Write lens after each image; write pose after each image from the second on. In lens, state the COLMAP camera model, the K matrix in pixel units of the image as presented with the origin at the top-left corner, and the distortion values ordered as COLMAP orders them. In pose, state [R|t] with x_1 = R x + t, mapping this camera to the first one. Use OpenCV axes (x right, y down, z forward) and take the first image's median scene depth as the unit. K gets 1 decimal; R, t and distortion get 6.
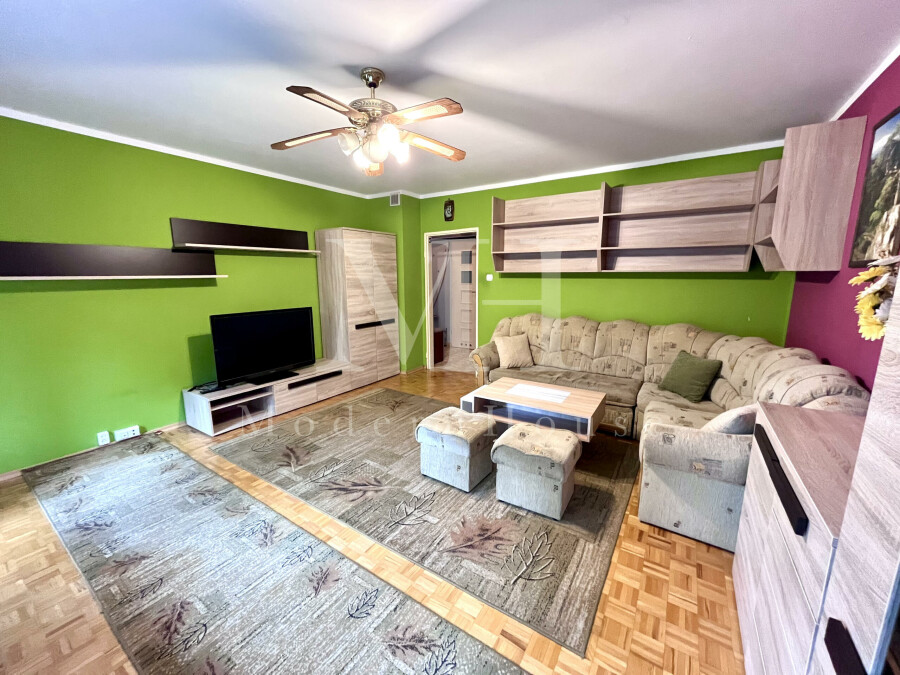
lens RADIAL K [[360.6, 0, 450.7], [0, 360.6, 339.7], [0, 0, 1]] dist [-0.003845, 0.000623]
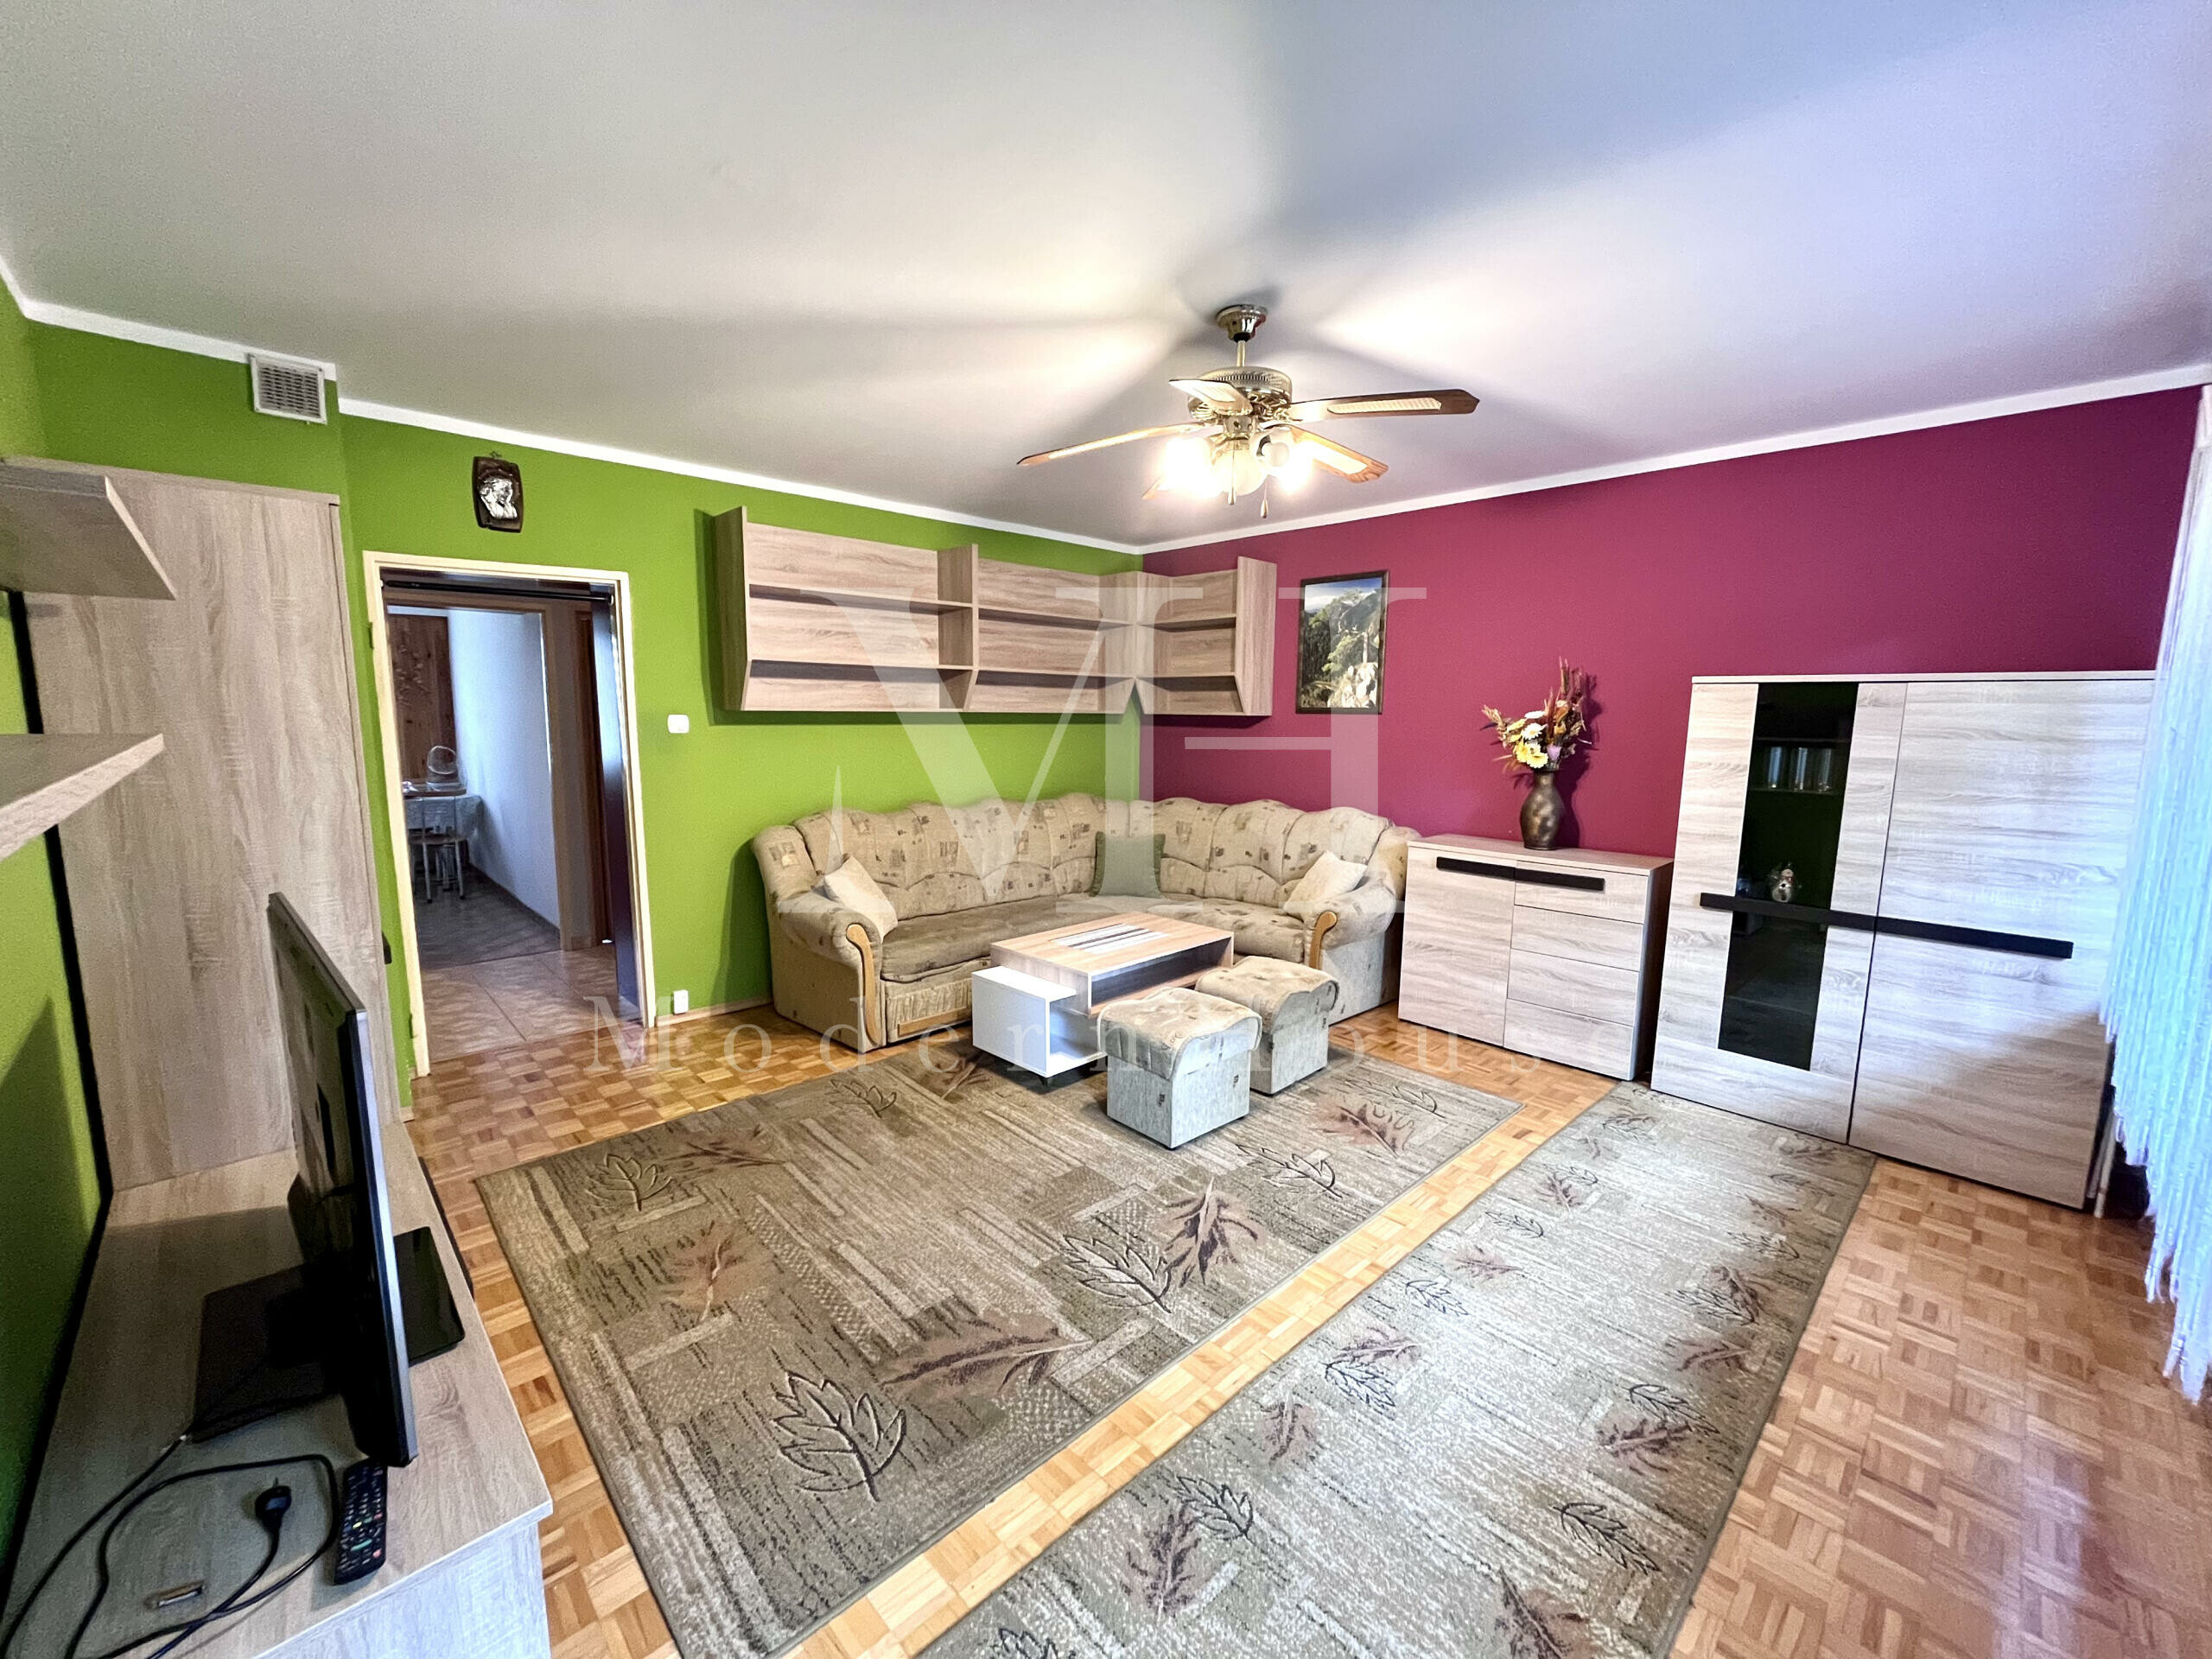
lens RADIAL K [[886.2, 0, 1110.9], [0, 886.2, 828.5], [0, 0, 1]] dist [-0.003845, 0.000623]
pose [[0.224098, -0.121411, 0.966974, -1.175063], [0.164950, 0.982620, 0.085148, -0.144362], [-0.960506, 0.140421, 0.240230, 0.765557]]
